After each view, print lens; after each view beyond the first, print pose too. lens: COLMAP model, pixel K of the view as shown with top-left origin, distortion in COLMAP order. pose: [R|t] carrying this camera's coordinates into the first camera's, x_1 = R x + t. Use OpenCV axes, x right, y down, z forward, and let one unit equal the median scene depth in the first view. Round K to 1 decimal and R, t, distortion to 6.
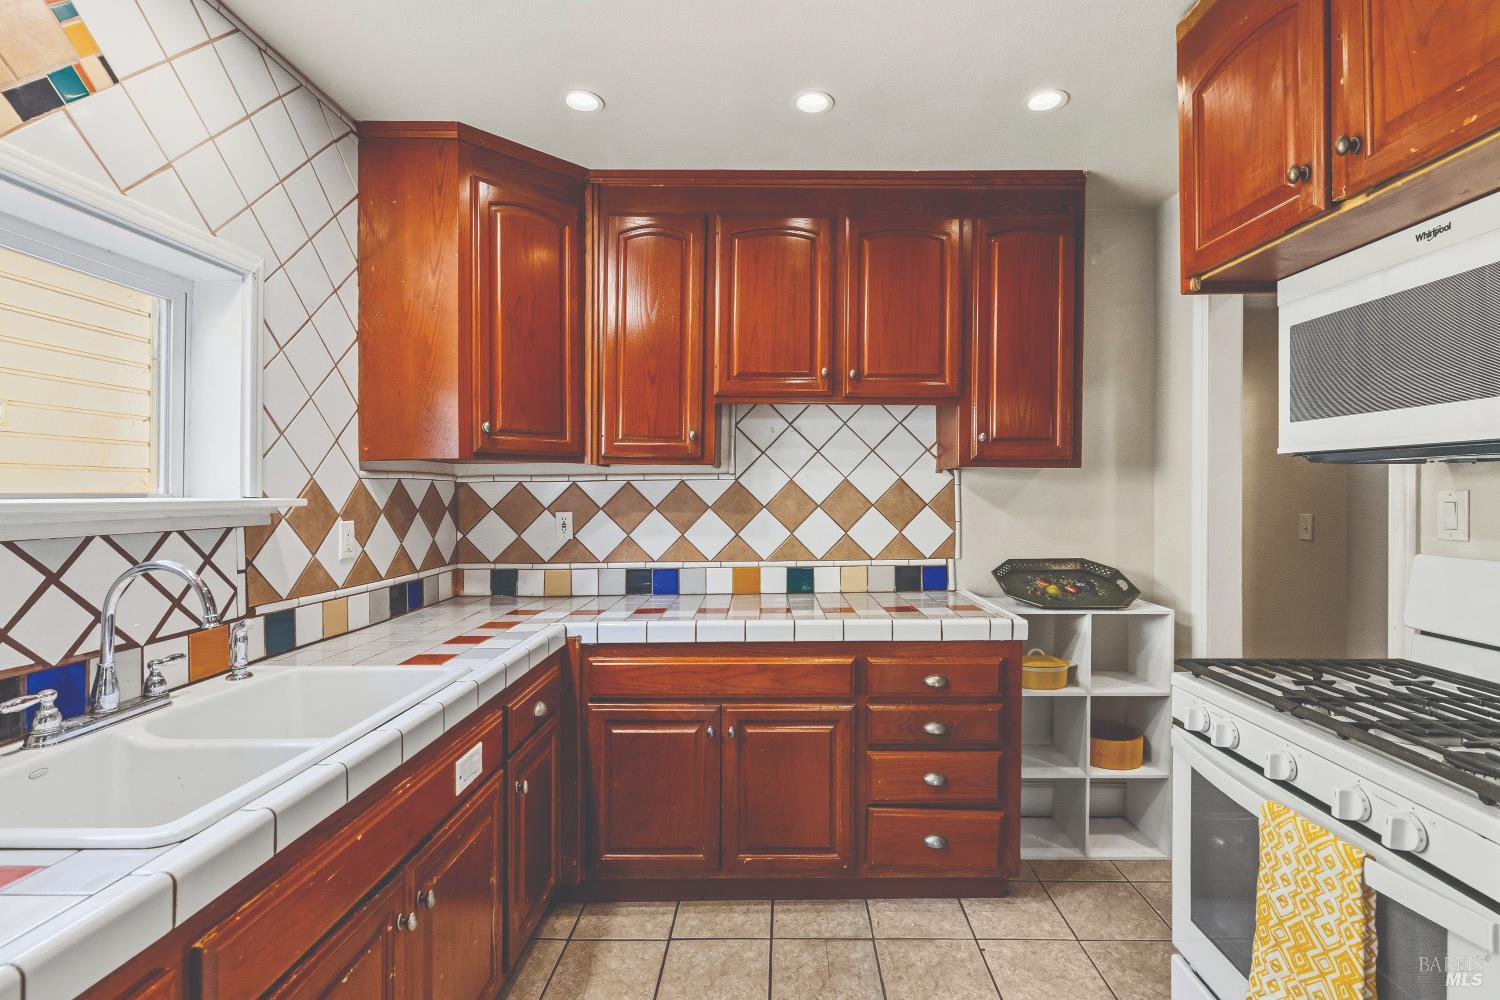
lens RADIAL K [[685.3, 0, 771.8], [0, 685.3, 482.5], [0, 0, 1]] dist [-0.004426, 0.004971]
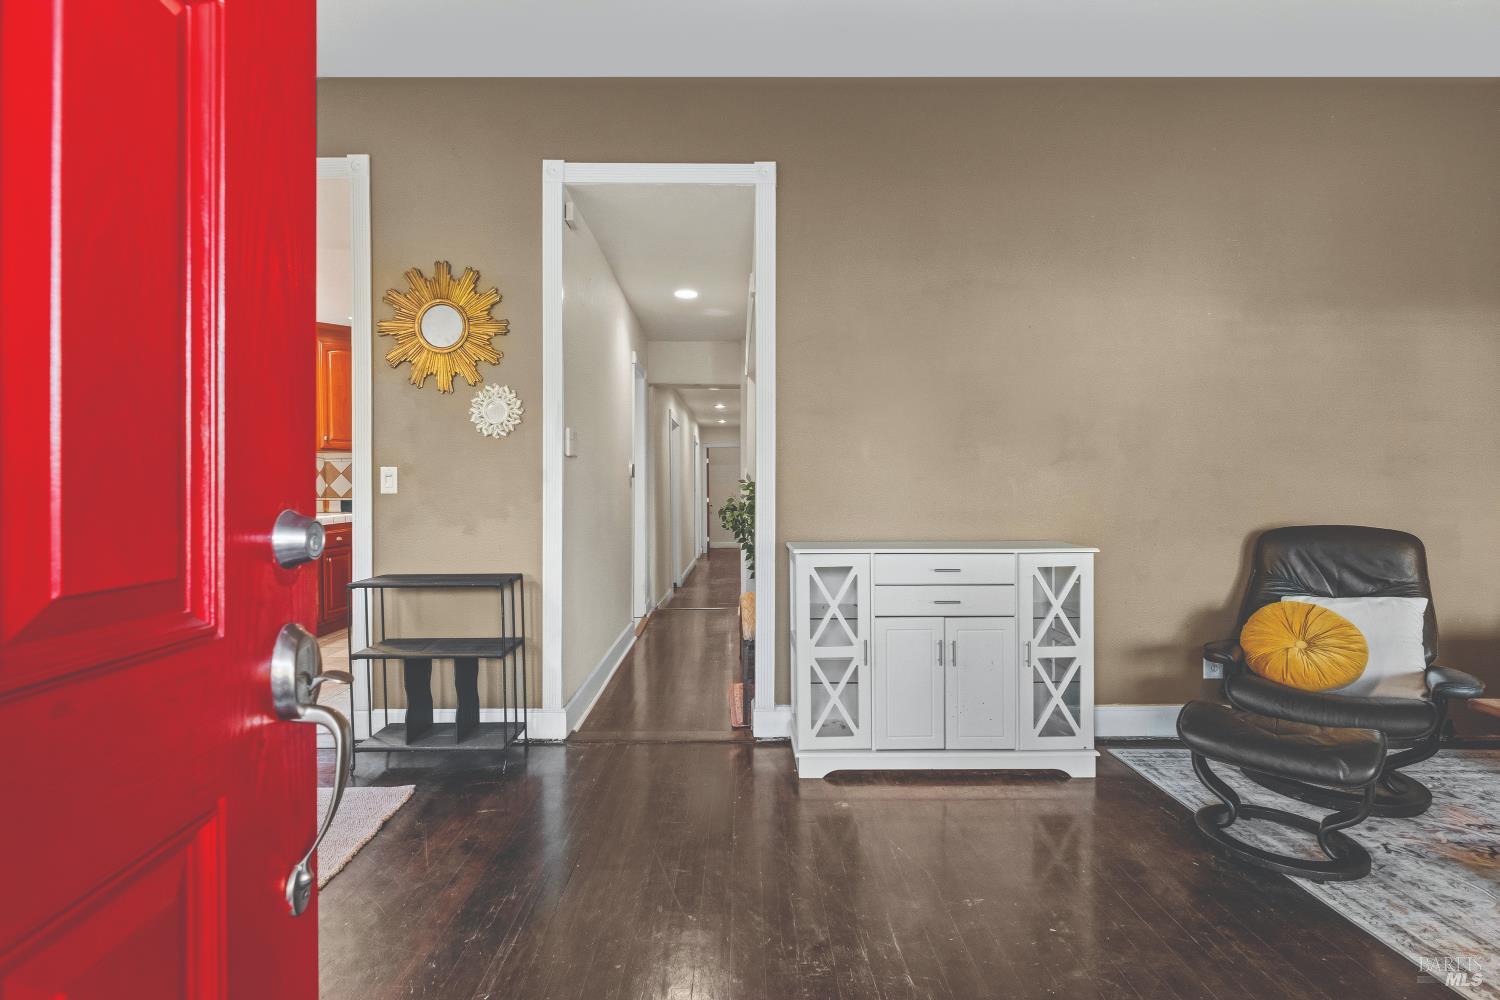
lens RADIAL K [[685.3, 0, 750.4], [0, 685.3, 506.5], [0, 0, 1]] dist [-0.004426, 0.004971]
pose [[0.999965, -0.000836, 0.008277, 0.986899], [0.000525, 0.999296, 0.037518, 0.066910], [-0.008302, -0.037512, 0.999262, -1.360615]]
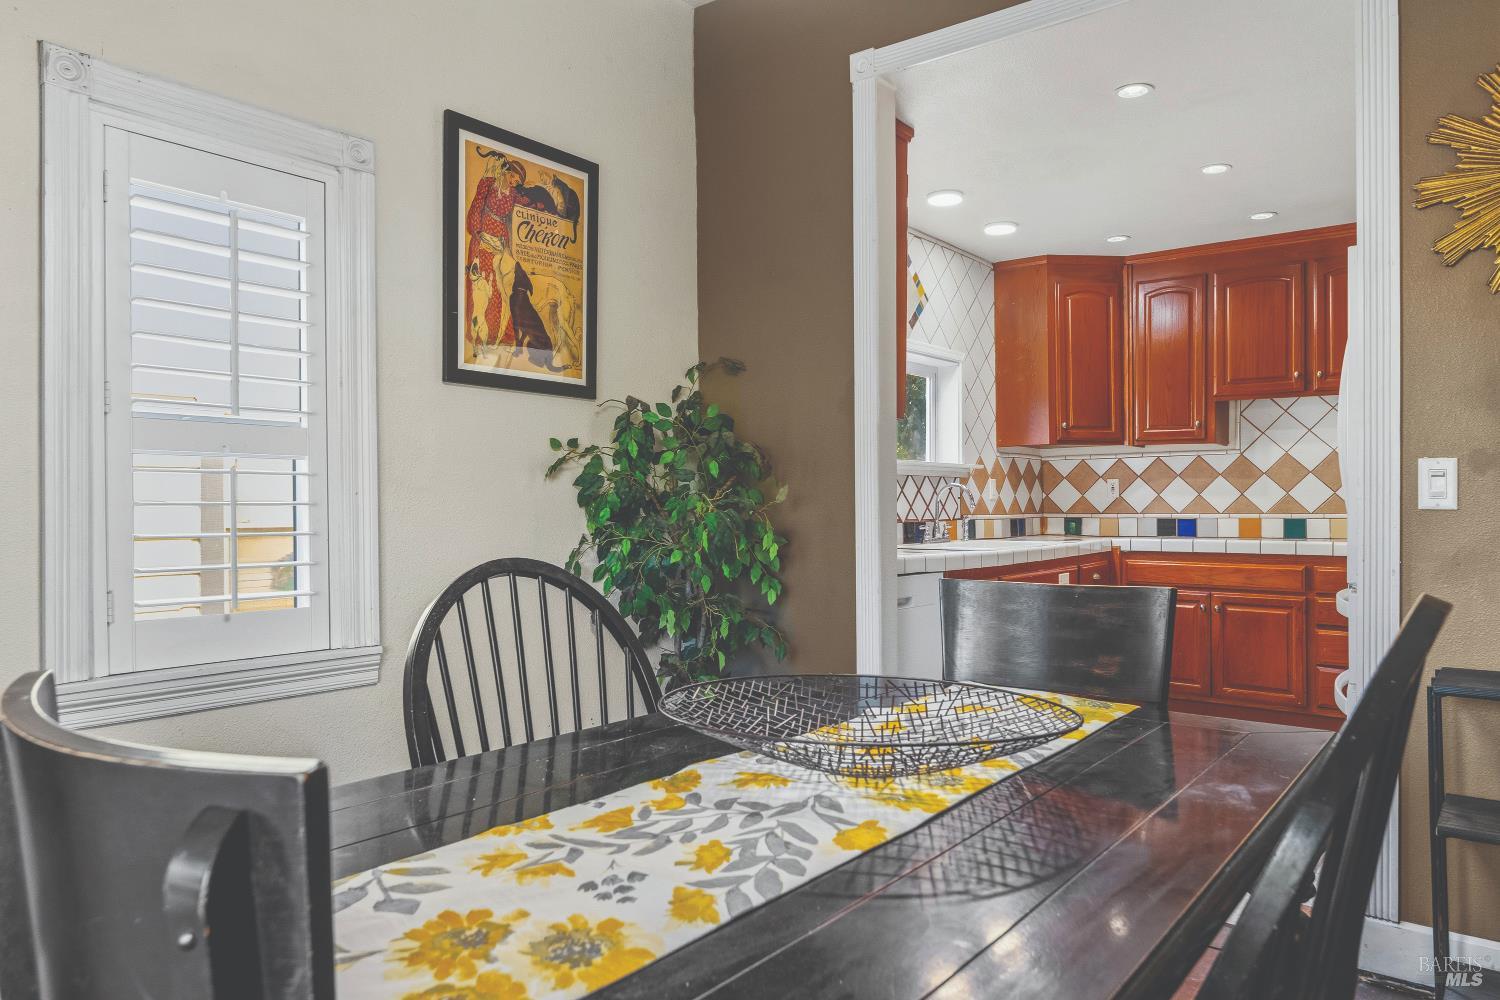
lens RADIAL K [[989.9, 0, 728.5], [0, 989.9, 495.9], [0, 0, 1]] dist [-0.003187, 0.001405]
pose [[0.771665, -0.004000, -0.636017, 0.442772], [0.008161, 0.999960, 0.003613, 0.068942], [0.635977, -0.007978, 0.771666, -1.256622]]
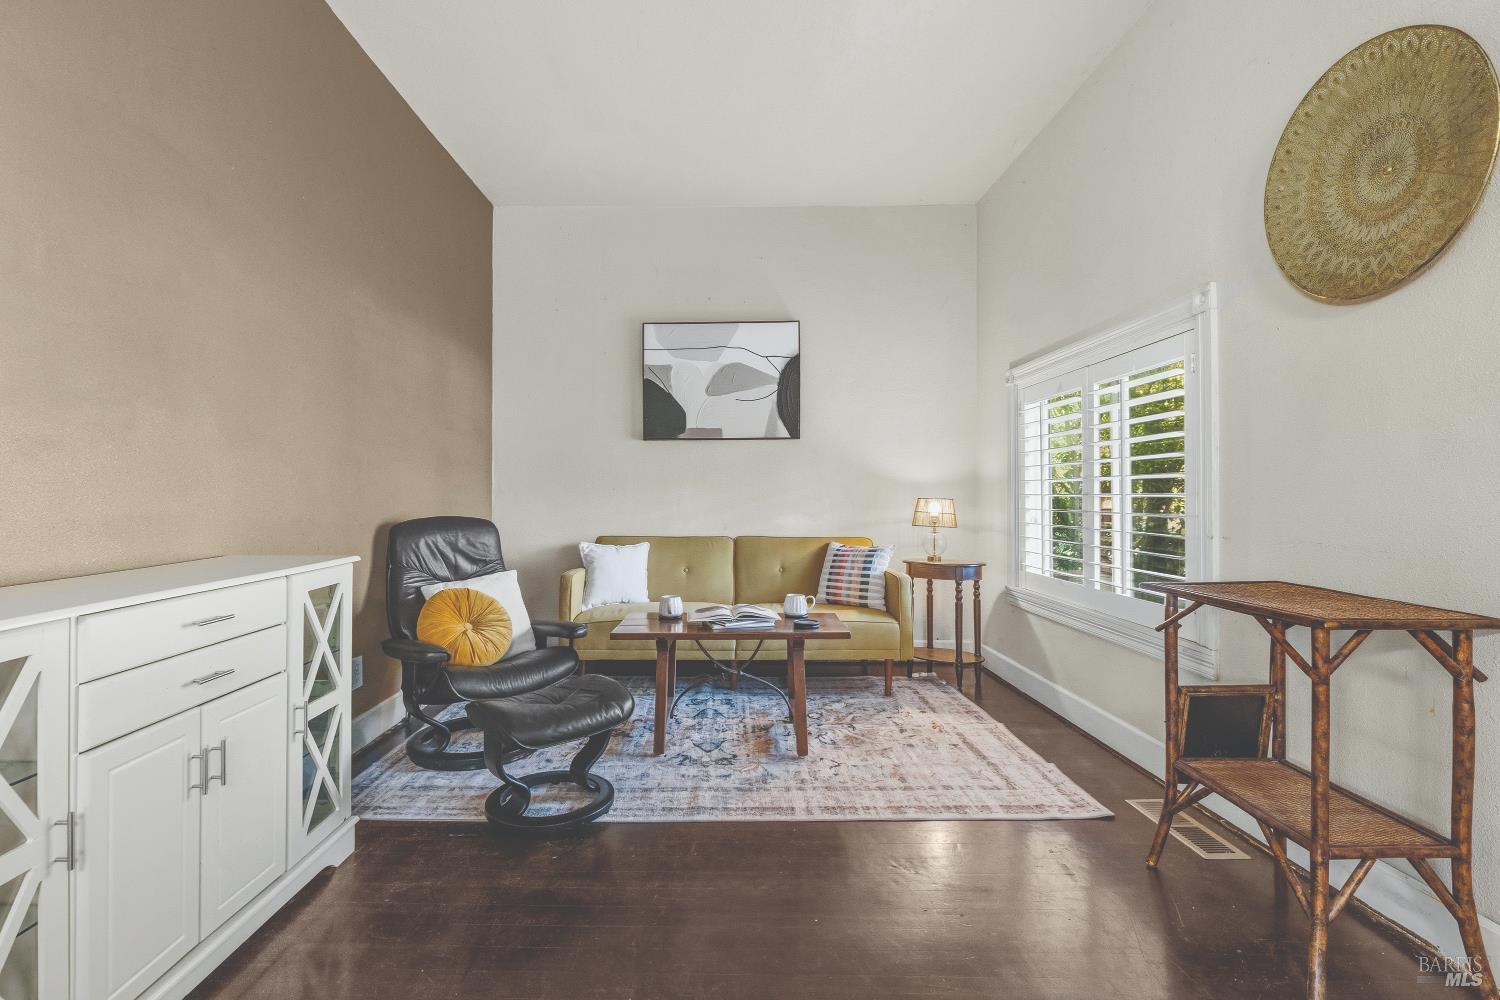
lens RADIAL K [[685.3, 0, 717.6], [0, 685.3, 484.1], [0, 0, 1]] dist [-0.004426, 0.004971]
pose [[0.028743, 0.005032, 0.999574, 0.711818], [-0.016522, 0.999853, -0.004559, 0.079962], [-0.999450, -0.016384, 0.028822, -0.772983]]
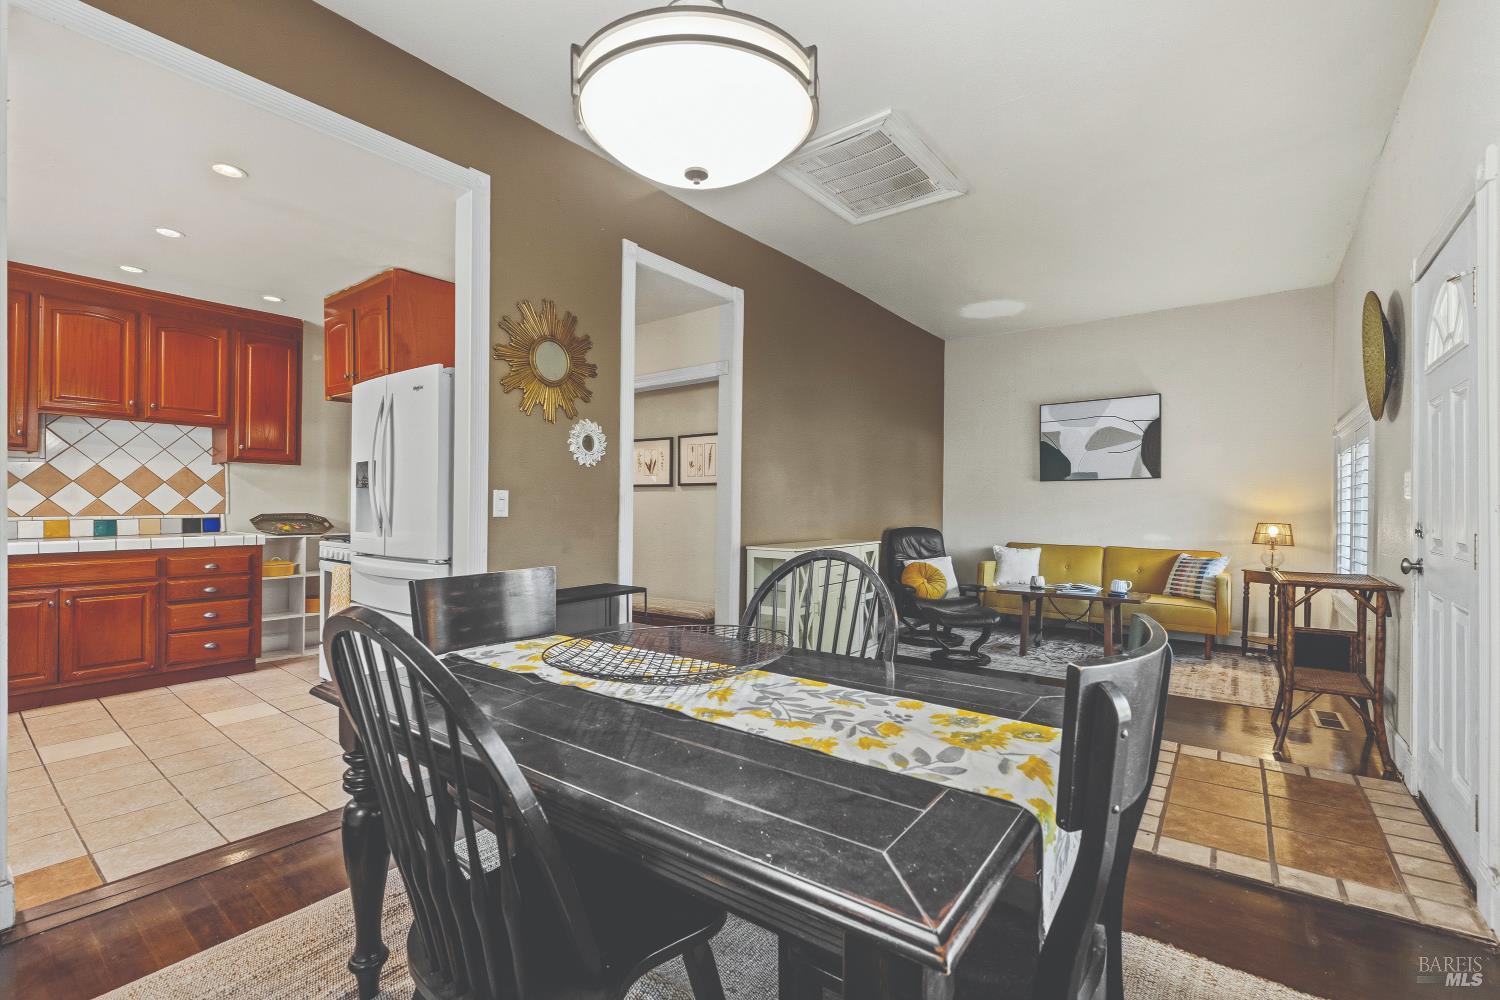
lens RADIAL K [[662.4, 0, 754.4], [0, 662.4, 510.8], [0, 0, 1]] dist [0.002239, -0.002506]
pose [[0.606710, -0.004589, 0.794910, -0.286419], [-0.018544, 0.999629, 0.019925, 0.047249], [-0.794707, -0.026830, 0.606400, -1.220499]]
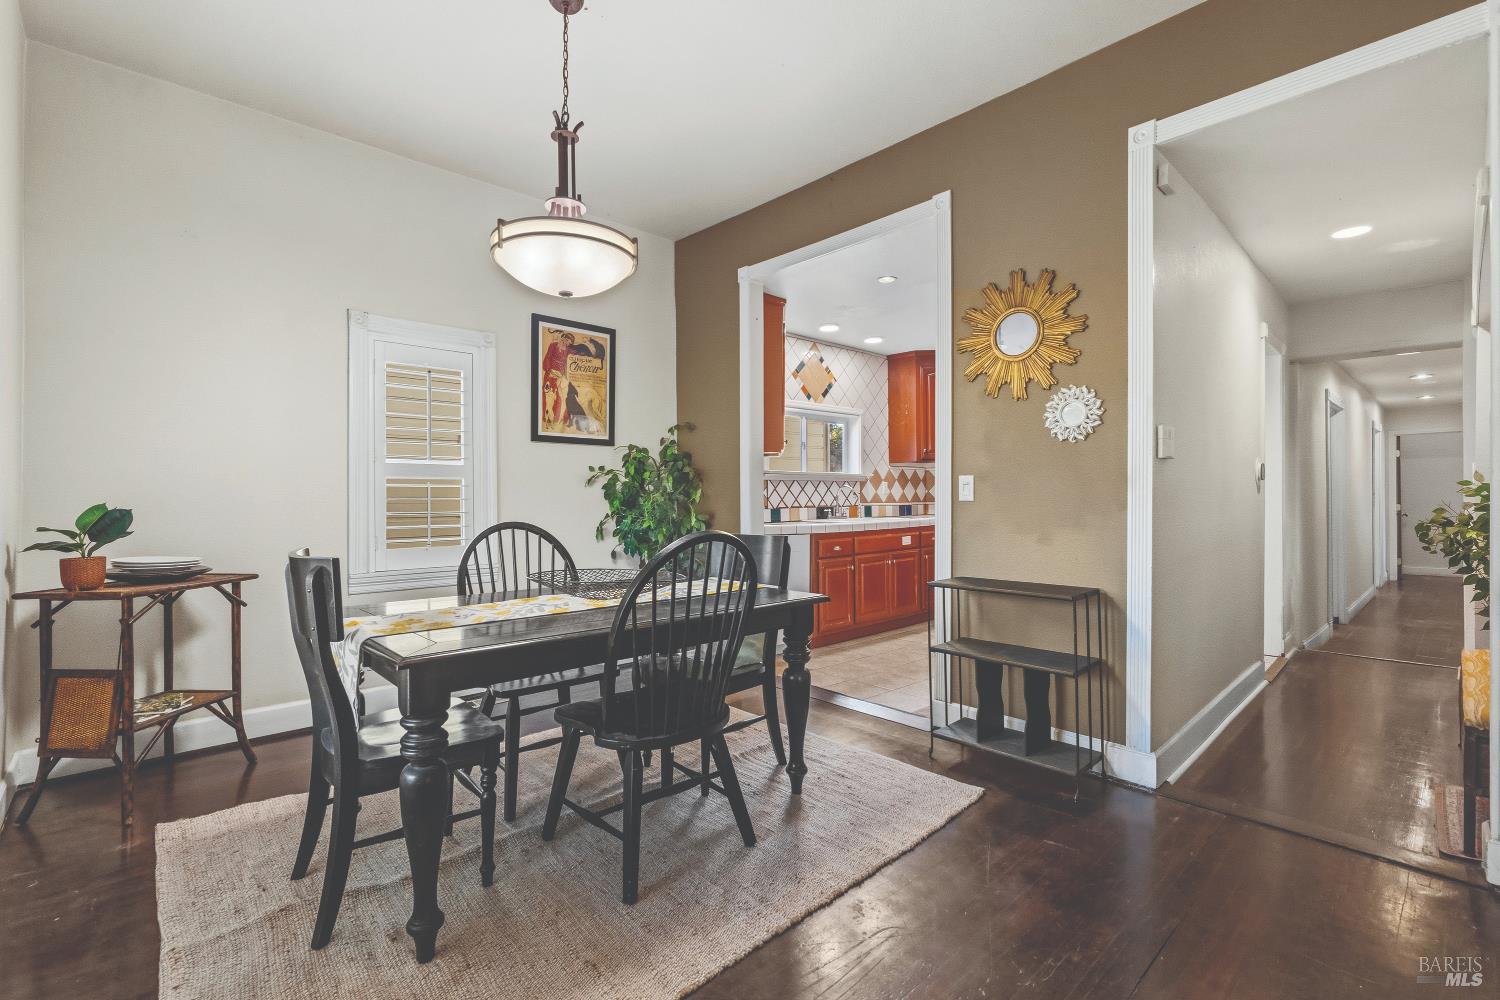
lens RADIAL K [[662.4, 0, 734.6], [0, 662.4, 491.4], [0, 0, 1]] dist [0.002239, -0.002506]
pose [[0.665490, -0.004539, -0.746393, 0.995399], [0.012505, 0.999909, 0.005070, 0.060512], [0.746302, -0.012708, 0.665486, -1.295677]]
